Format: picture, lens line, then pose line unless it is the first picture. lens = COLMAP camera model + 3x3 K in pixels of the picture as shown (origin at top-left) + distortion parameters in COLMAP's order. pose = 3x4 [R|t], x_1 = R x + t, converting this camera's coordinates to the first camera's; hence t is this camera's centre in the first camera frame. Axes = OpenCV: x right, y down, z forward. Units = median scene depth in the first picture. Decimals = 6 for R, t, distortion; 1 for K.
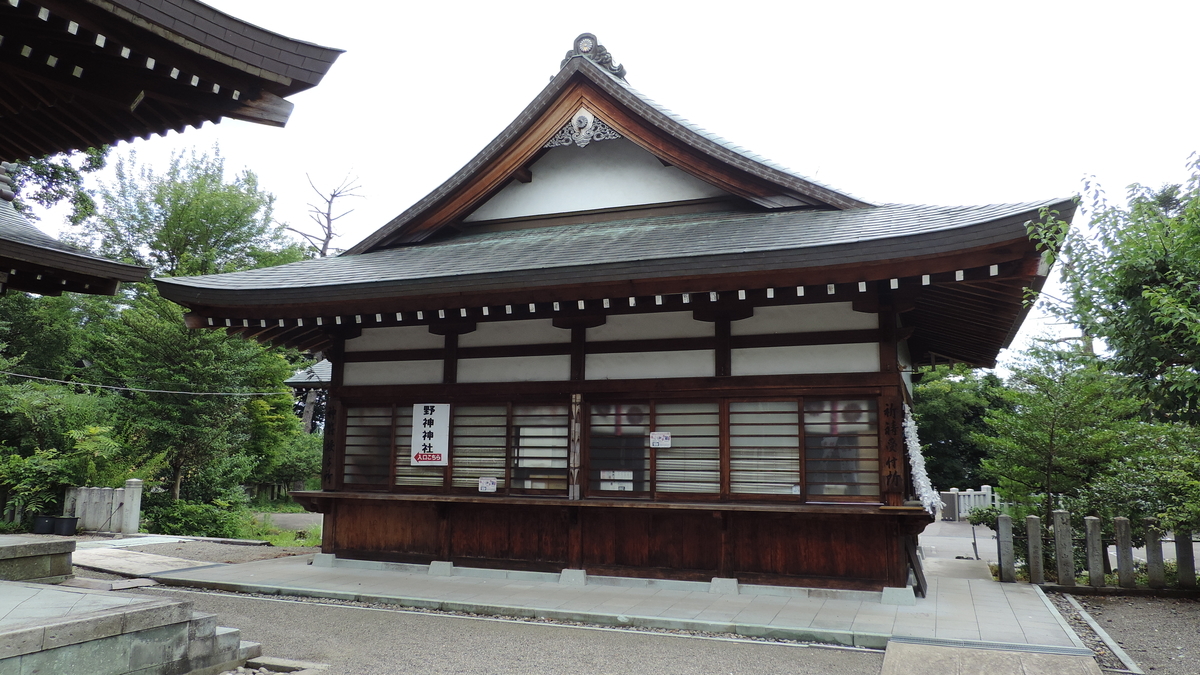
lens RADIAL K [[862.6, 0, 609.1], [0, 862.6, 326.5], [0, 0, 1]] dist [-0.021679, 0.000068]
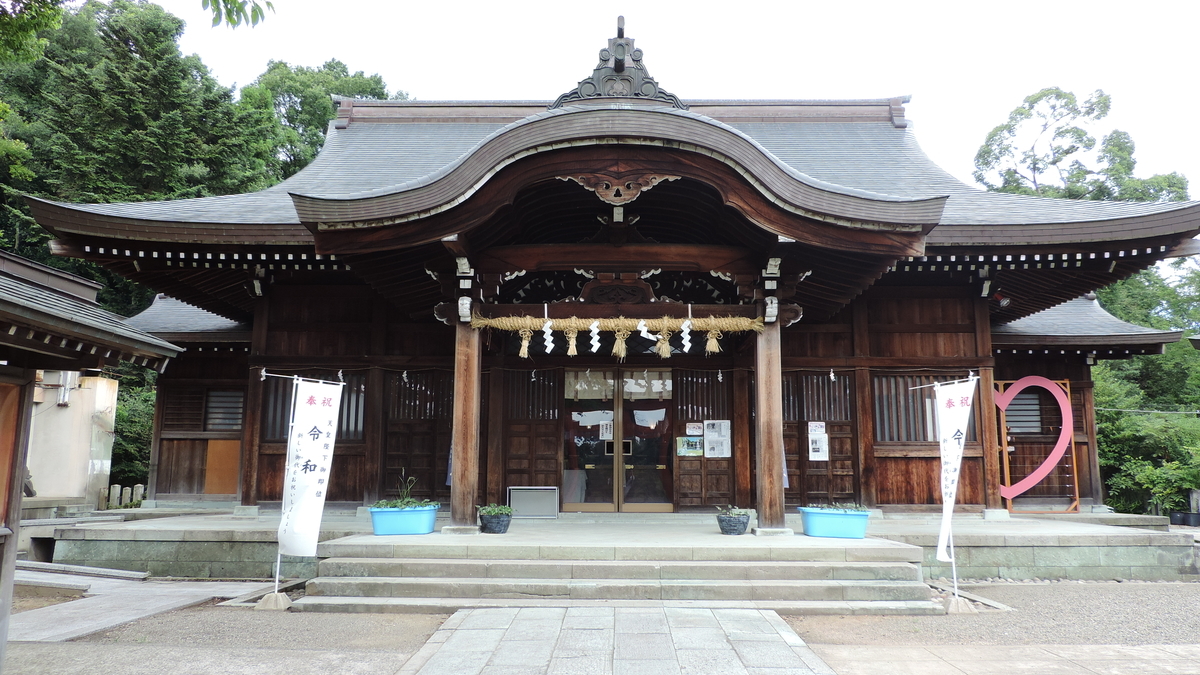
lens RADIAL K [[862.6, 0, 603.9], [0, 862.6, 339.2], [0, 0, 1]] dist [-0.021679, 0.000068]
pose [[0.343492, -0.157110, -0.925921, 0.454974], [0.146291, 0.982824, -0.112496, -0.035503], [0.927692, -0.096813, 0.360576, -0.422462]]
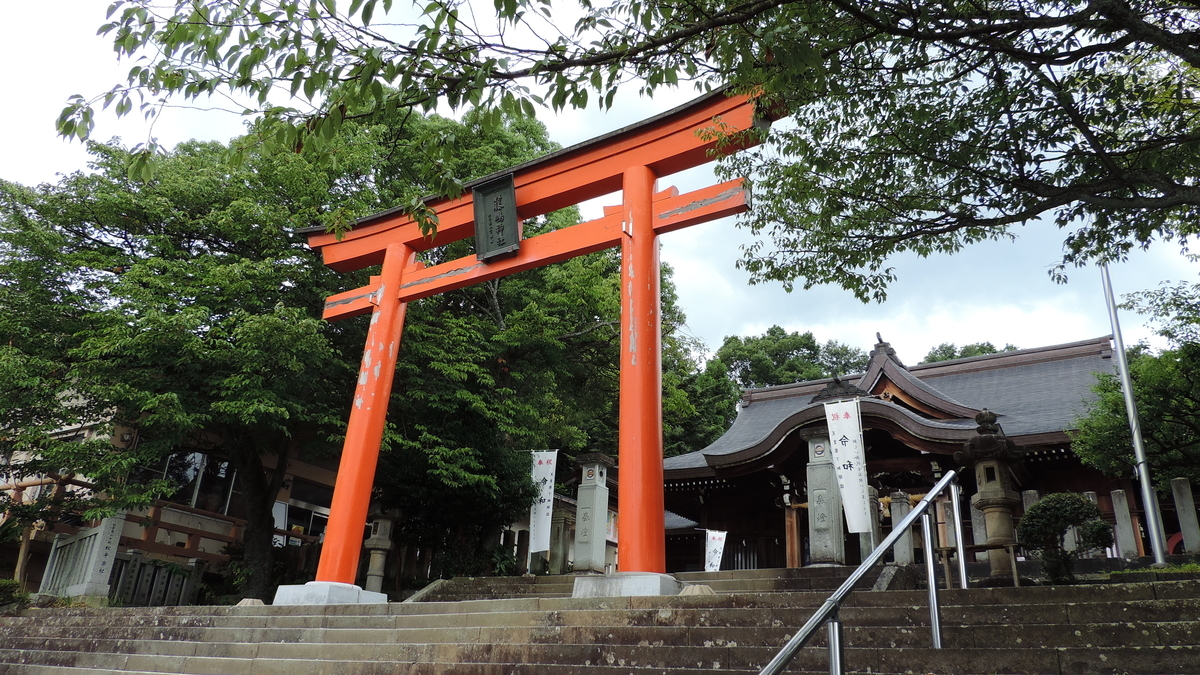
lens RADIAL K [[862.6, 0, 605.0], [0, 862.6, 338.2], [0, 0, 1]] dist [-0.021679, 0.000068]
pose [[-0.186427, -0.407177, -0.894121, 1.567353], [0.097189, 0.897968, -0.429194, 0.289415], [0.977650, -0.166912, -0.127832, -0.311404]]
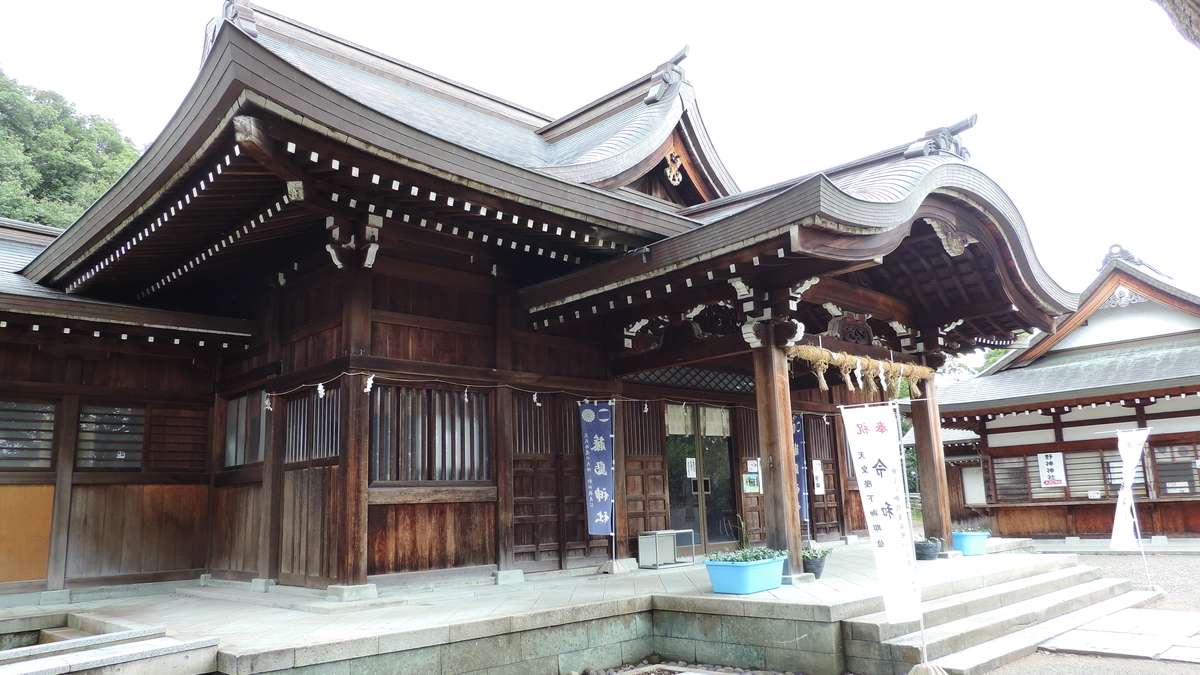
lens RADIAL K [[862.6, 0, 603.8], [0, 862.6, 331.6], [0, 0, 1]] dist [-0.021679, 0.000068]
pose [[0.908588, -0.129286, -0.397182, -0.316363], [0.114072, 0.991548, -0.061807, -0.168609], [0.401816, 0.010850, 0.915656, -1.100076]]
